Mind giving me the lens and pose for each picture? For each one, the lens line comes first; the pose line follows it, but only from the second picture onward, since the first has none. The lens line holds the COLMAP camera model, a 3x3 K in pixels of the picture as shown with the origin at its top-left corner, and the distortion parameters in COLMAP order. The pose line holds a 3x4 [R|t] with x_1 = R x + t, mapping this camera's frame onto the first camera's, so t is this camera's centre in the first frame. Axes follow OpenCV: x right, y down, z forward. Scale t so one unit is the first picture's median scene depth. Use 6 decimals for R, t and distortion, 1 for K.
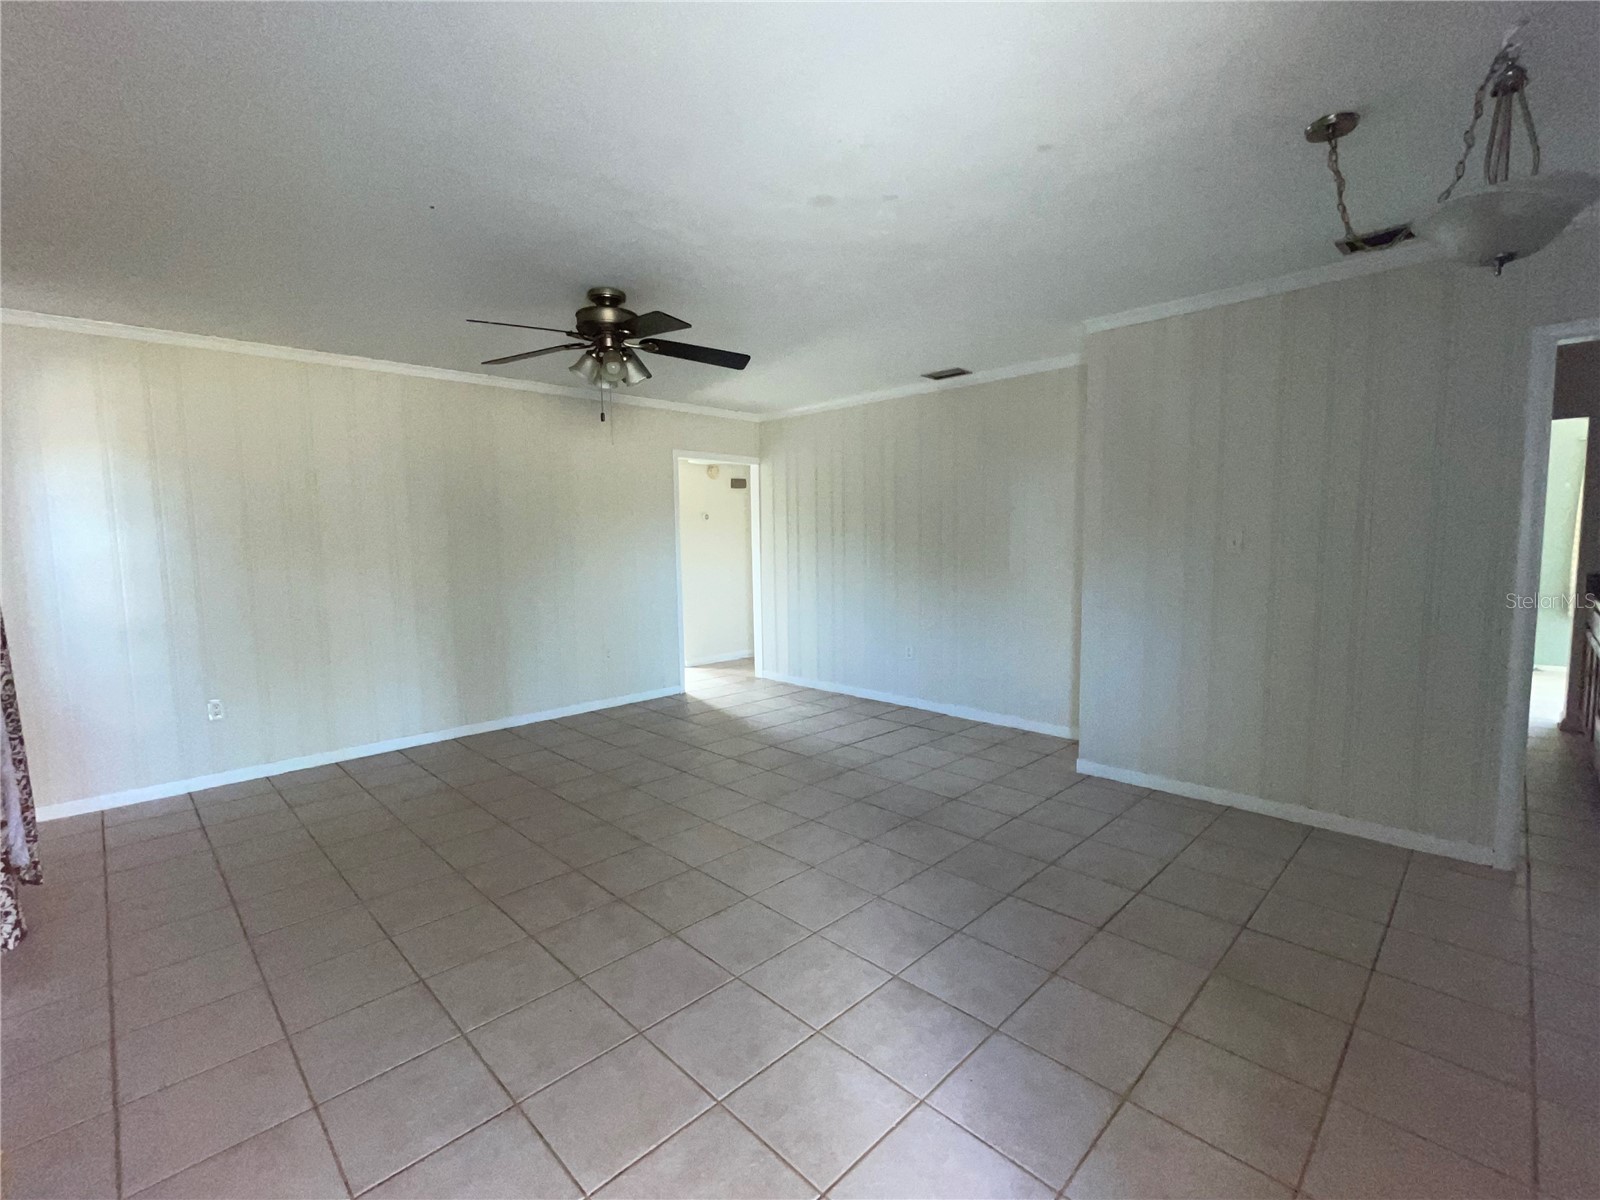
lens RADIAL K [[713.3, 0, 800.0], [0, 713.3, 600.0], [0, 0, 1]] dist [-0.000697, -0.000082]
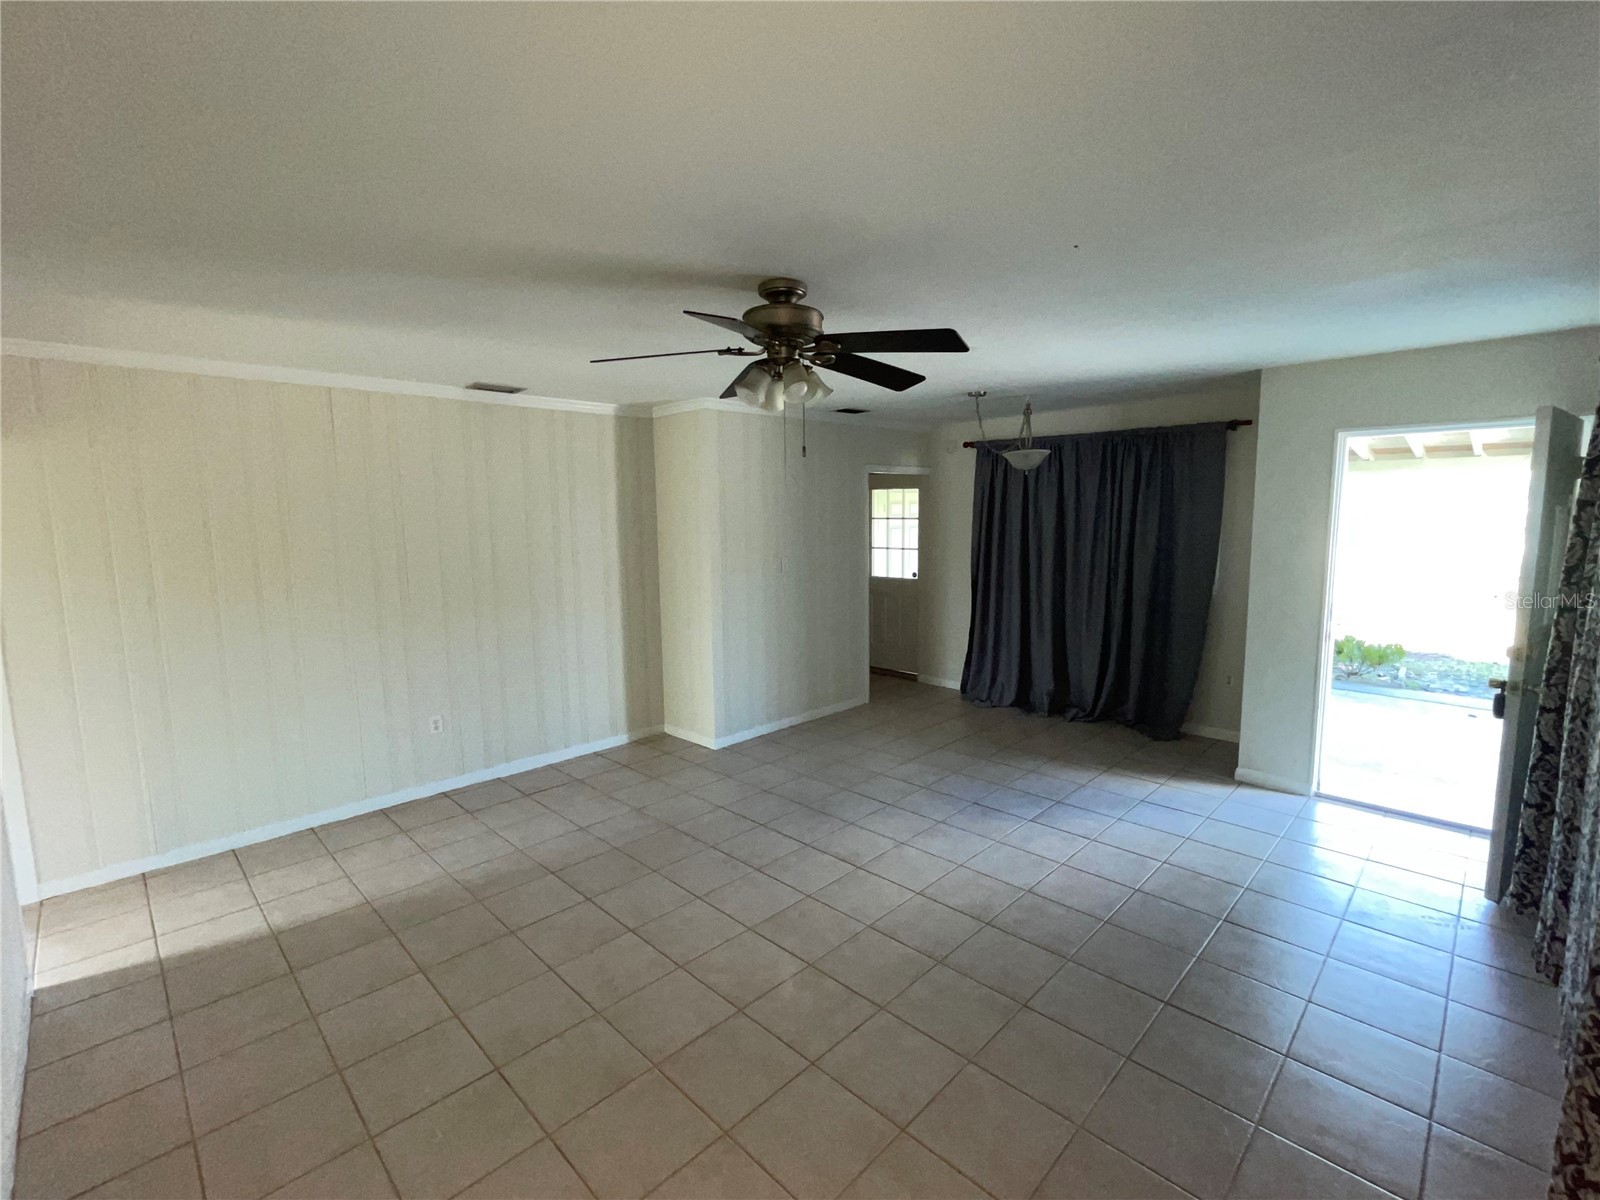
lens RADIAL K [[713.3, 0, 800.0], [0, 713.3, 600.0], [0, 0, 1]] dist [-0.000697, -0.000082]
pose [[-0.007320, -0.113902, 0.993465, -0.773726], [0.099442, 0.988484, 0.114063, -0.141008], [-0.995016, 0.099627, 0.004091, 0.735339]]
